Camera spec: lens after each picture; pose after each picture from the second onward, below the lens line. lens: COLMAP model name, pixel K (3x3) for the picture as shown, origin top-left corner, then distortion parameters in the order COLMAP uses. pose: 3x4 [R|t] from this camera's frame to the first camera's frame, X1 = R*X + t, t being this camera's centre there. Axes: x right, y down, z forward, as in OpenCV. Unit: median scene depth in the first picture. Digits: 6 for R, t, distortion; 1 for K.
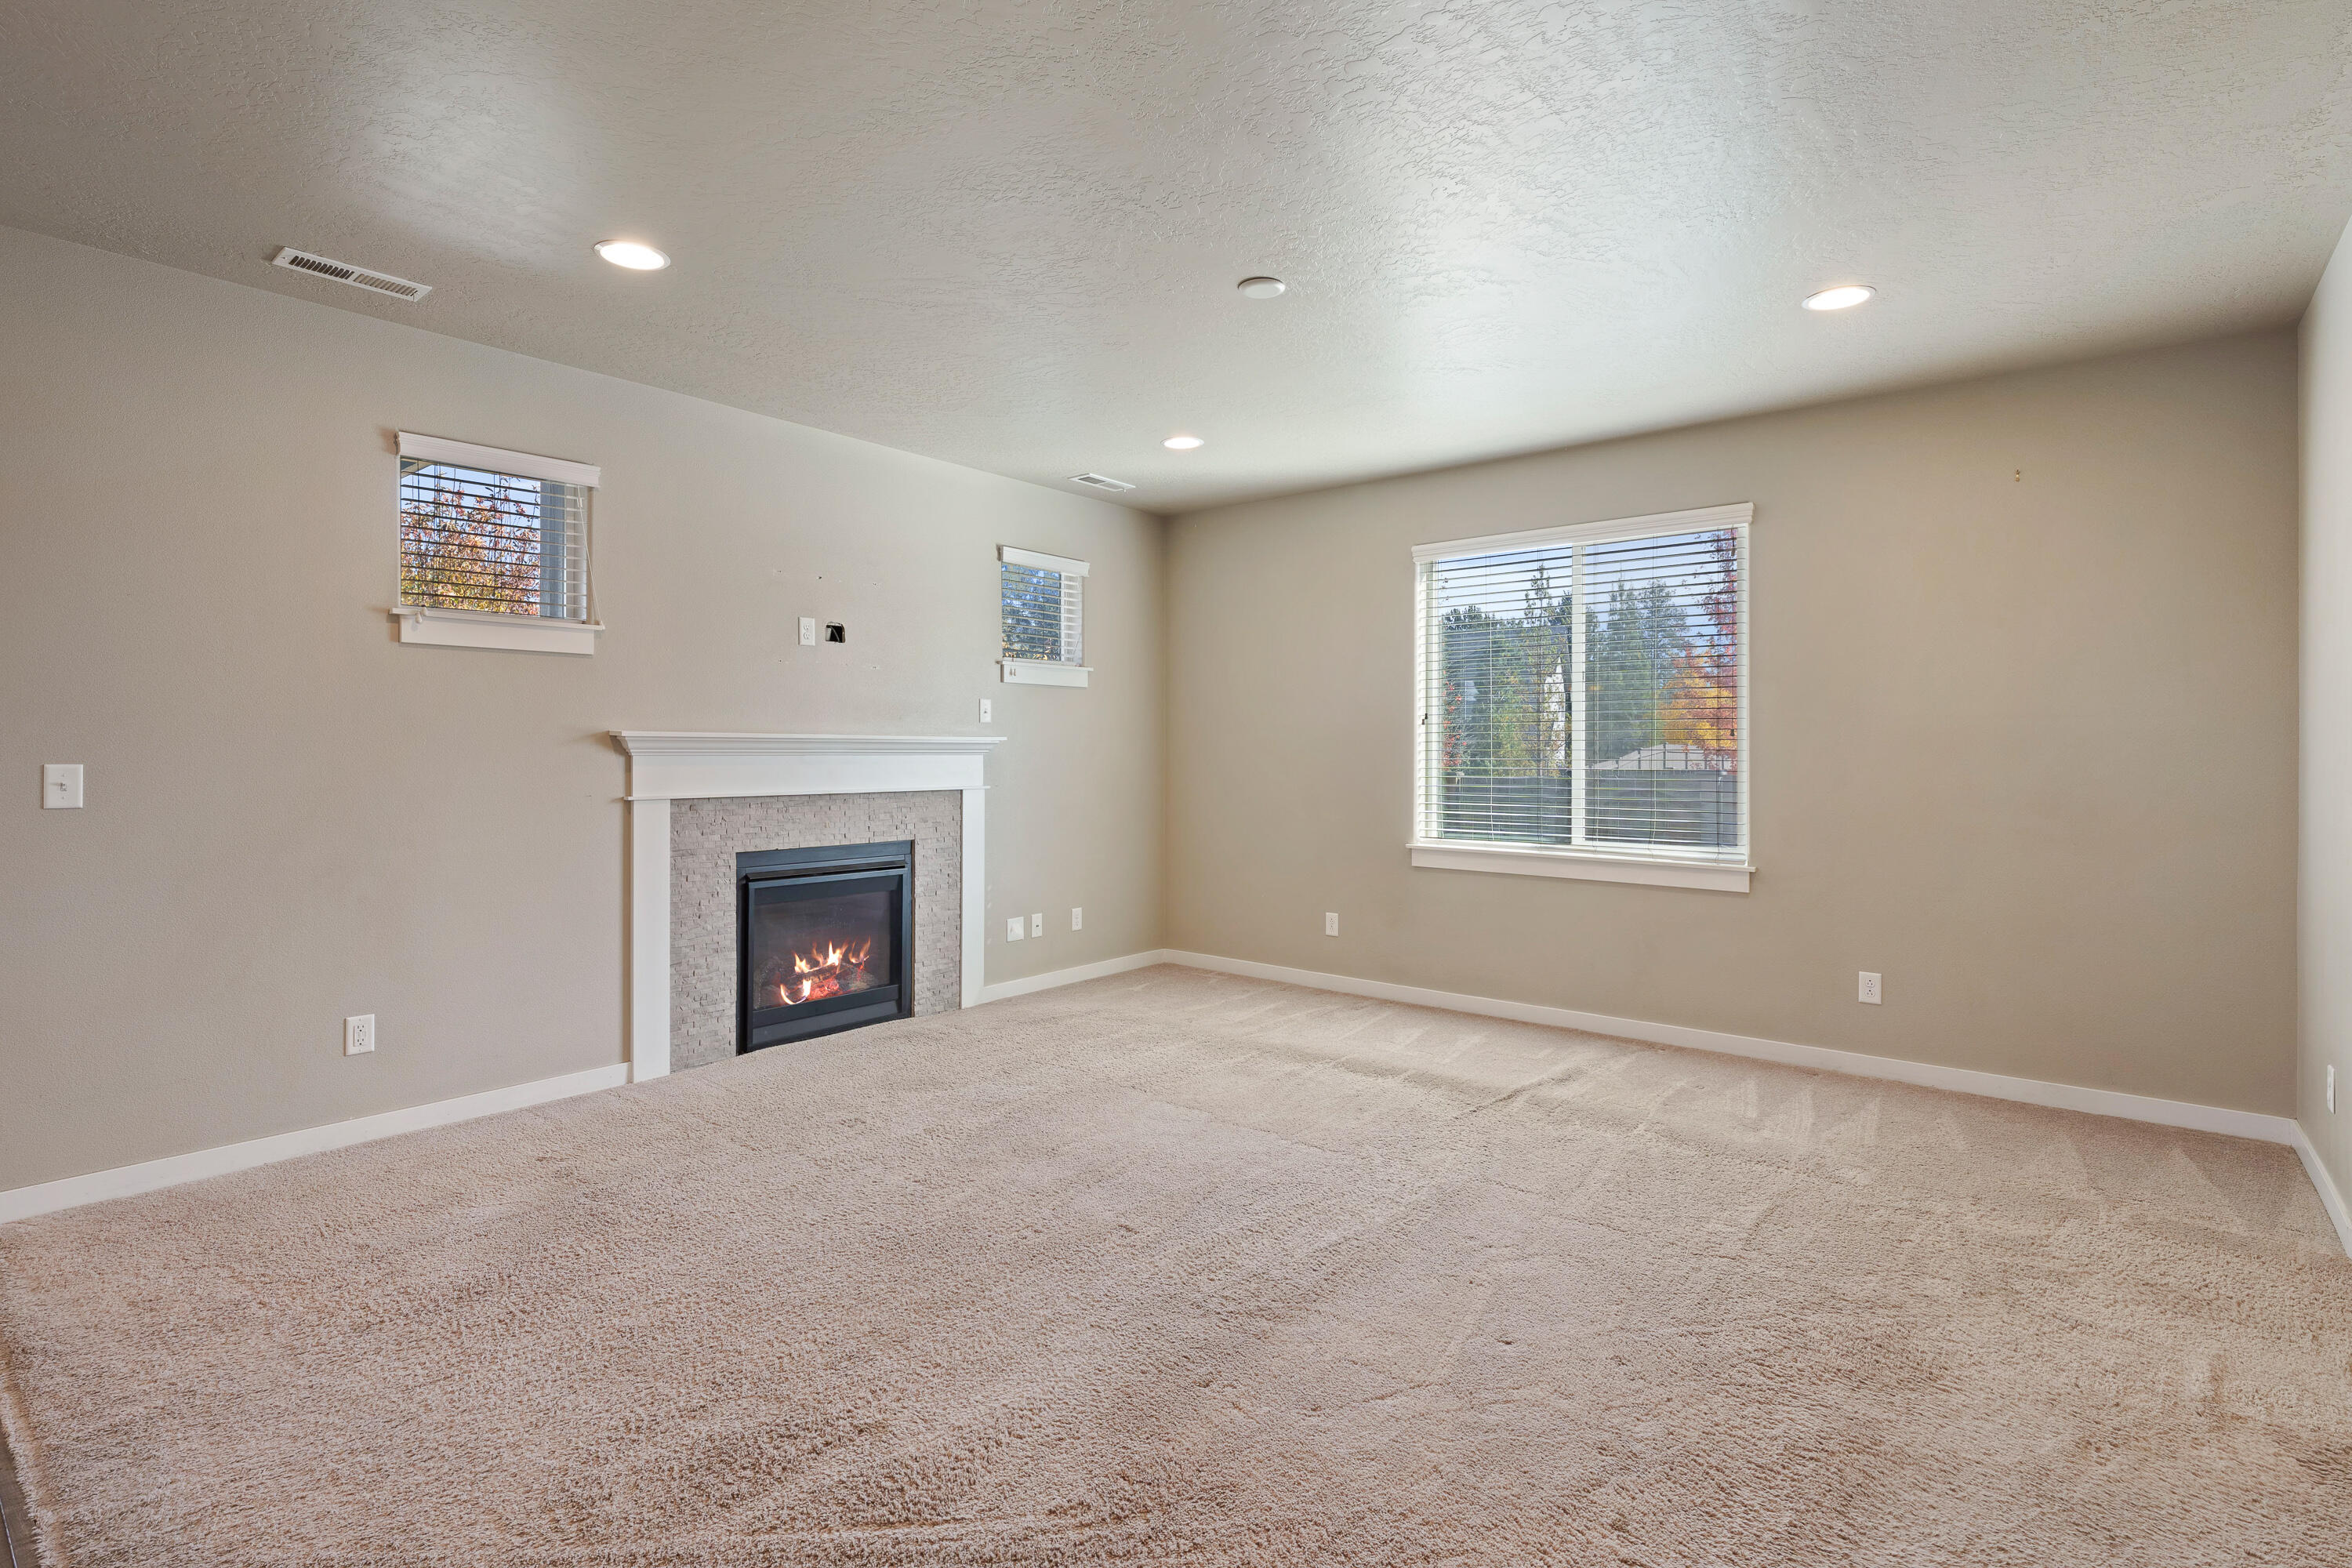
lens RADIAL K [[1093.4, 0, 1178.9], [0, 1093.4, 761.0], [0, 0, 1]] dist [0.003976, -0.000295]
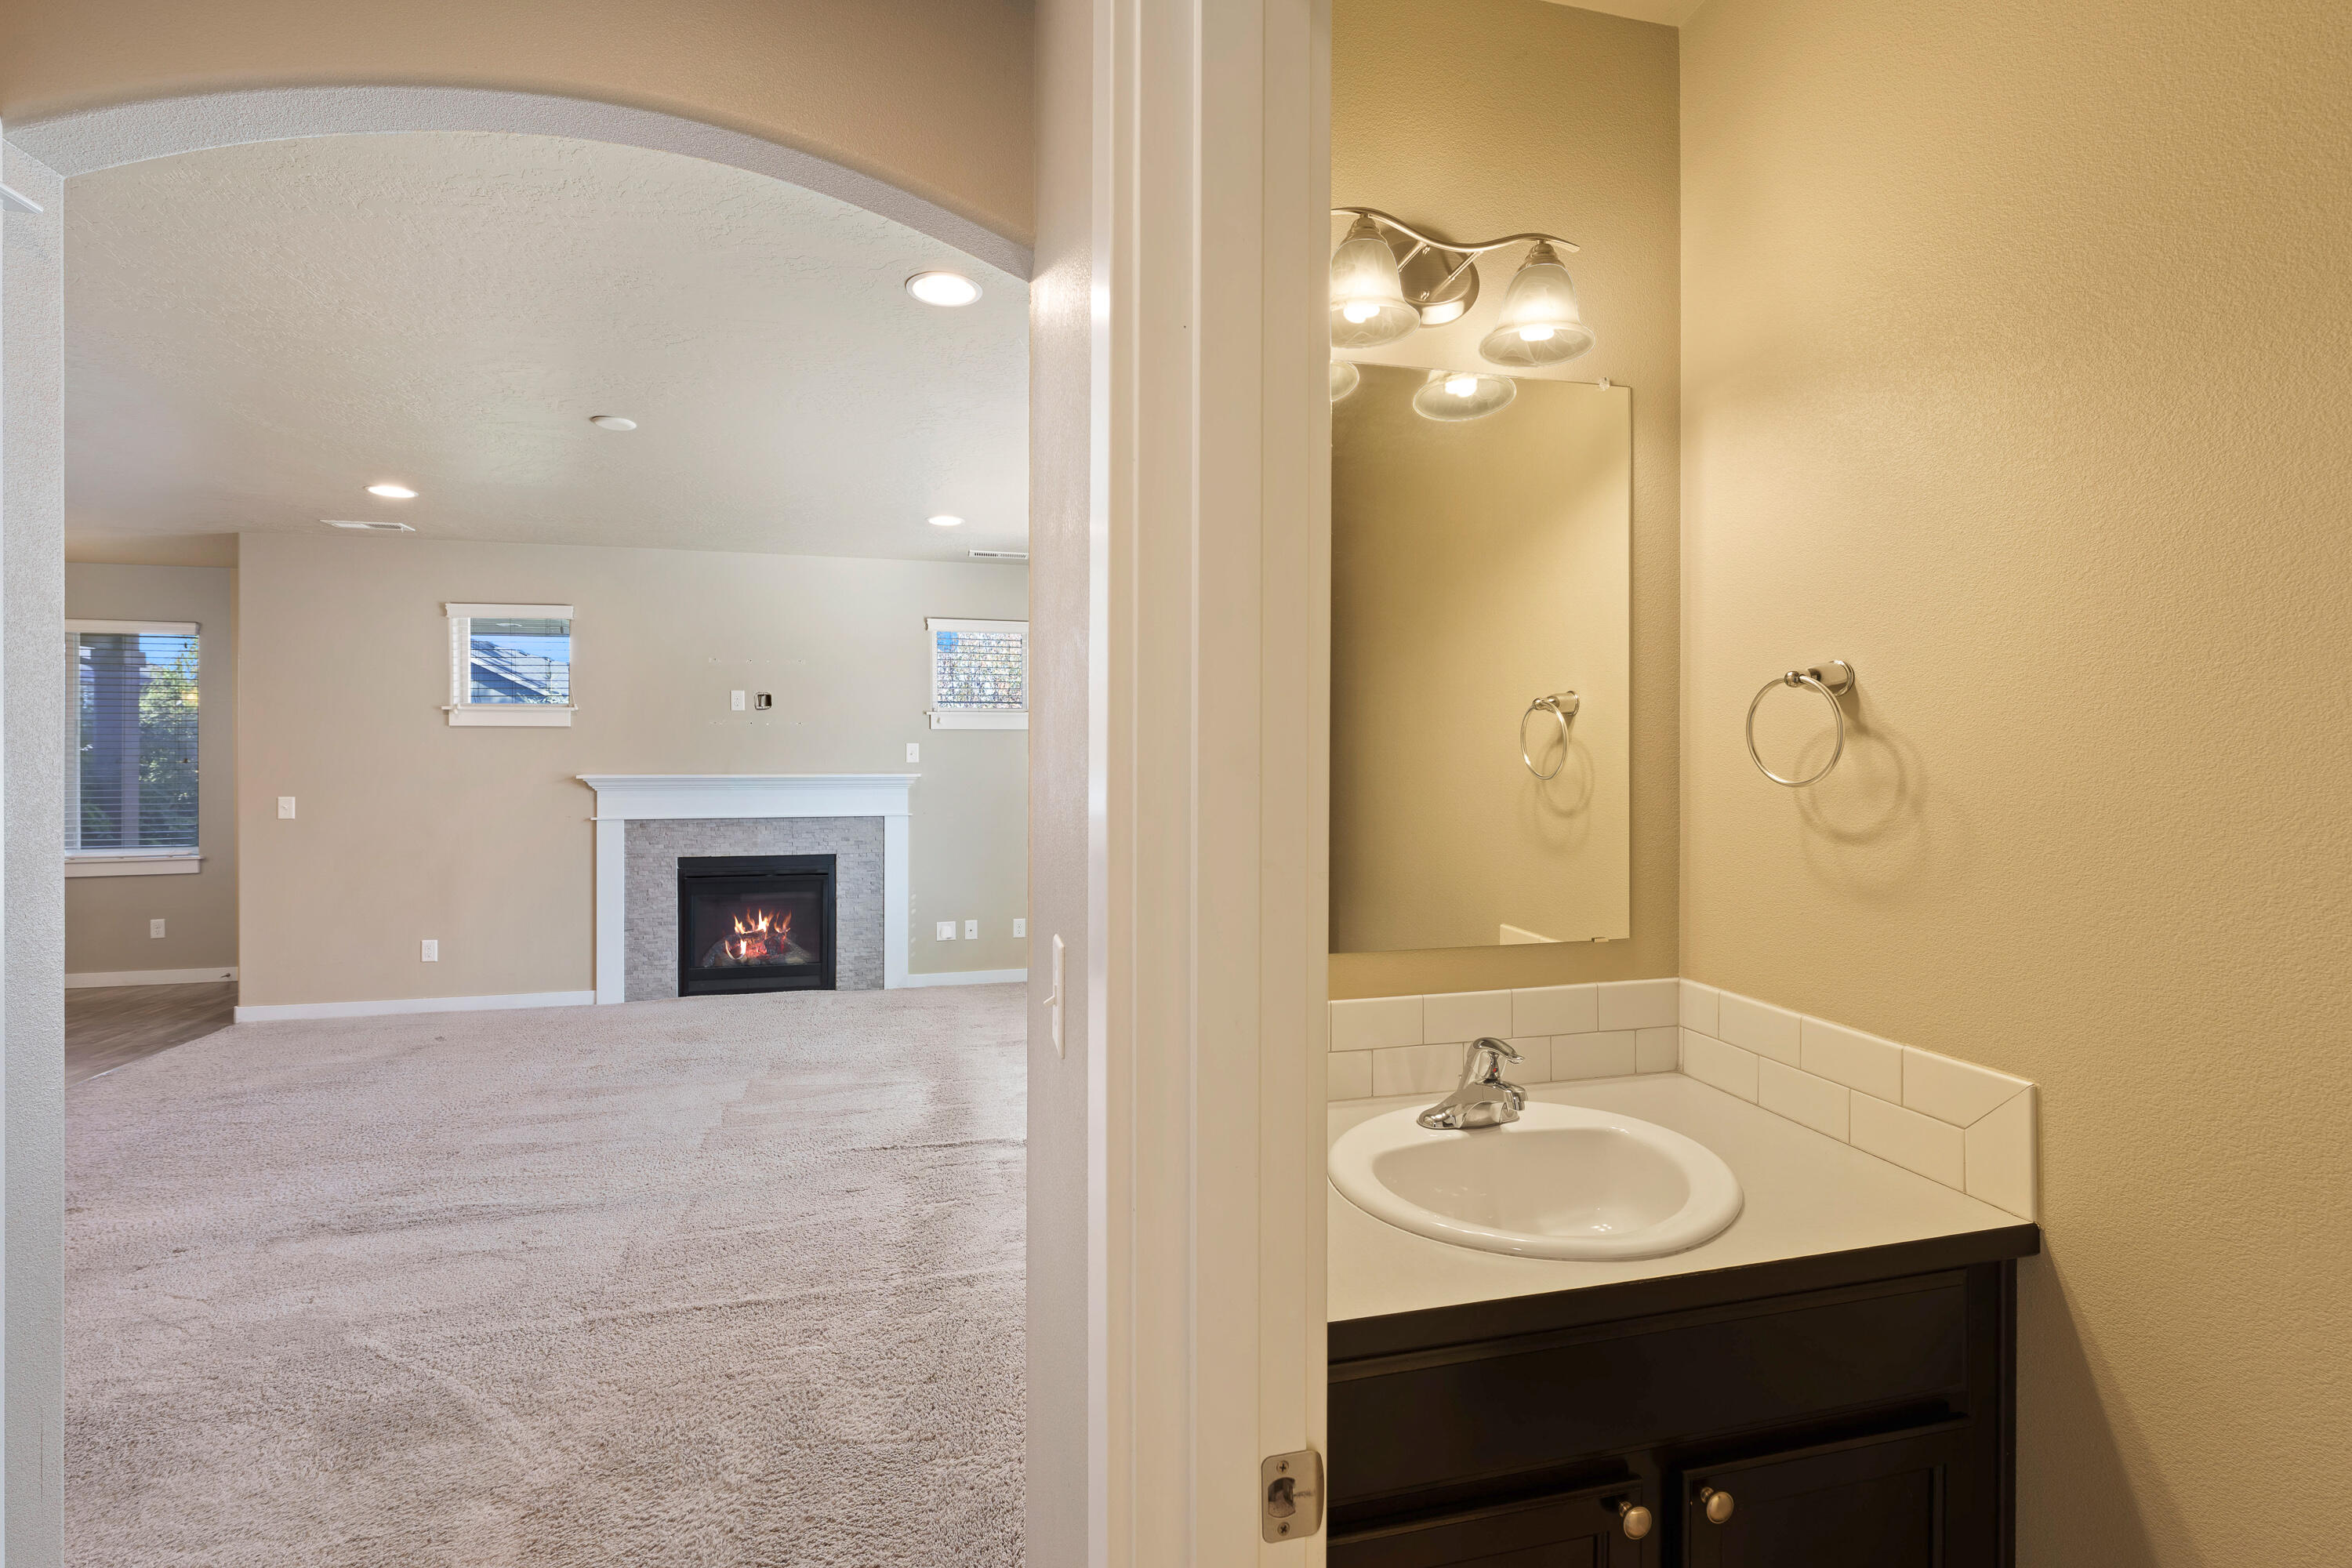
lens RADIAL K [[956.5, 0, 1172.1], [0, 956.5, 782.8], [0, 0, 1]] dist [-0.000110, 0.000037]
pose [[0.802829, 0.007633, -0.596160, 0.904495], [-0.001722, 0.999944, 0.010483, -0.030345], [0.596207, -0.007390, 0.802797, 0.389148]]
